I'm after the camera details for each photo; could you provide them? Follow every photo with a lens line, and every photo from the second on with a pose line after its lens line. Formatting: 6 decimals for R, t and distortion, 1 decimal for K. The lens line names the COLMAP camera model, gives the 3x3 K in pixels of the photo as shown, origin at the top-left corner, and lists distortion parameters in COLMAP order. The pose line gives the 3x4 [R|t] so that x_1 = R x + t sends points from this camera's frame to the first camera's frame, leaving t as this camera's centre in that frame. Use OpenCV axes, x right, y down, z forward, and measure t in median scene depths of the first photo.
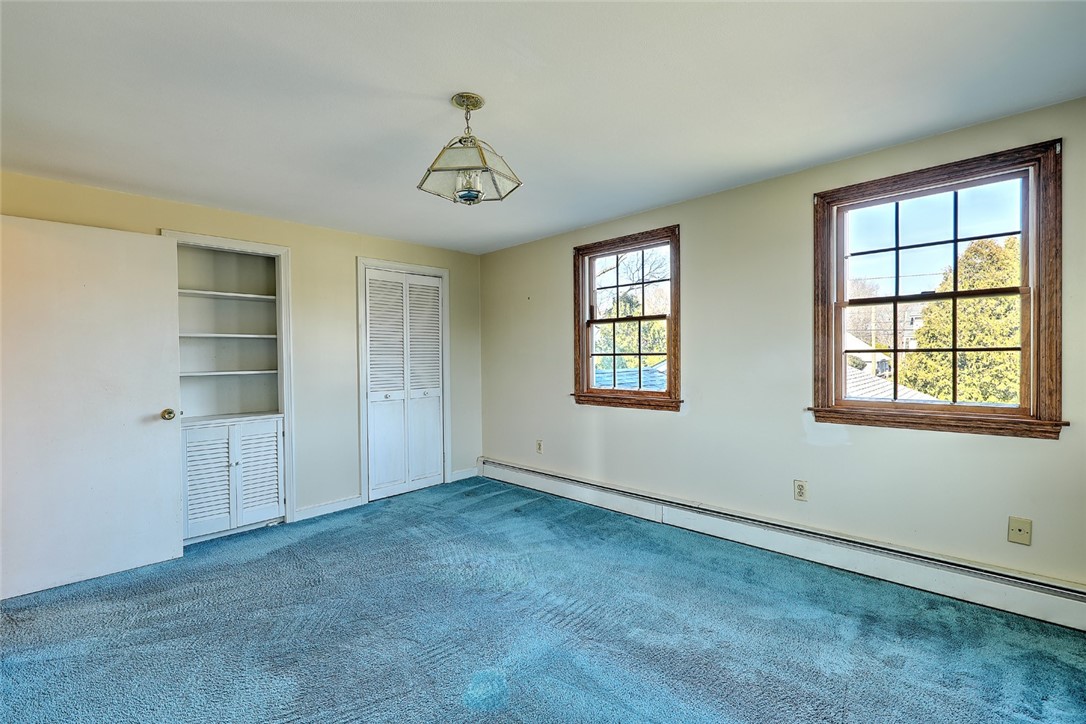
lens RADIAL K [[486.7, 0, 524.7], [0, 486.7, 364.9], [0, 0, 1]] dist [0.001638, -0.000038]
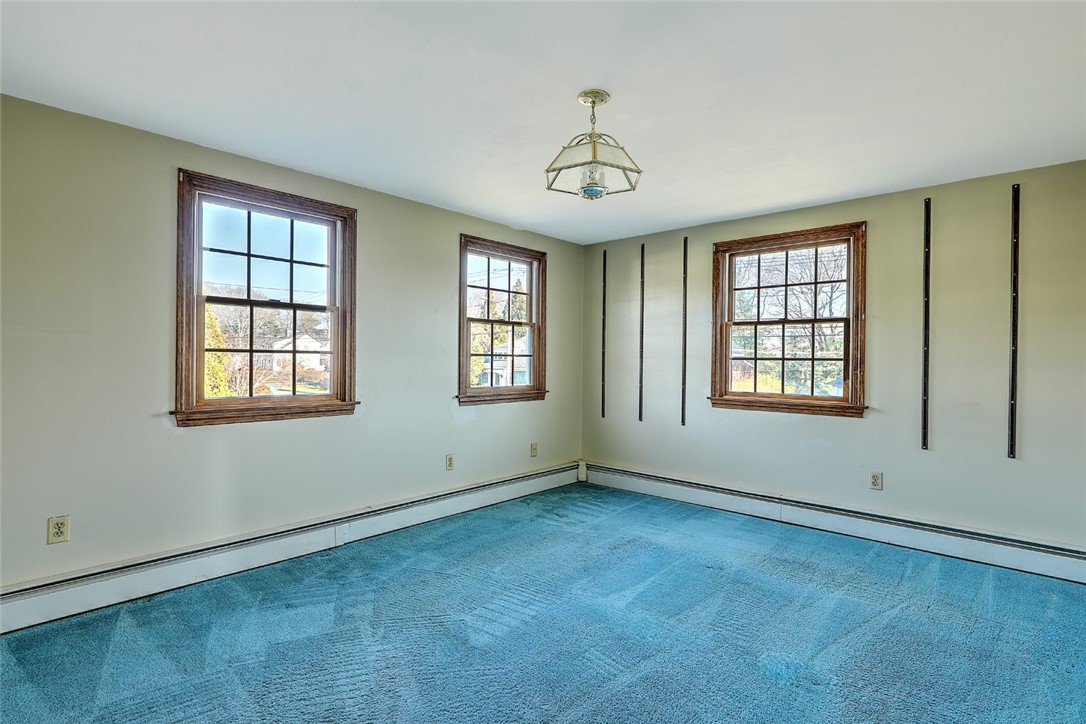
lens RADIAL K [[540.9, 0, 543.0], [0, 540.9, 362.0], [0, 0, 1]] dist [-0.002783, 0.000123]
pose [[-0.057398, 0.000843, 0.998351, -0.605540], [0.002128, 0.999997, -0.000722, -0.001410], [-0.998349, 0.002083, -0.057400, 0.592139]]
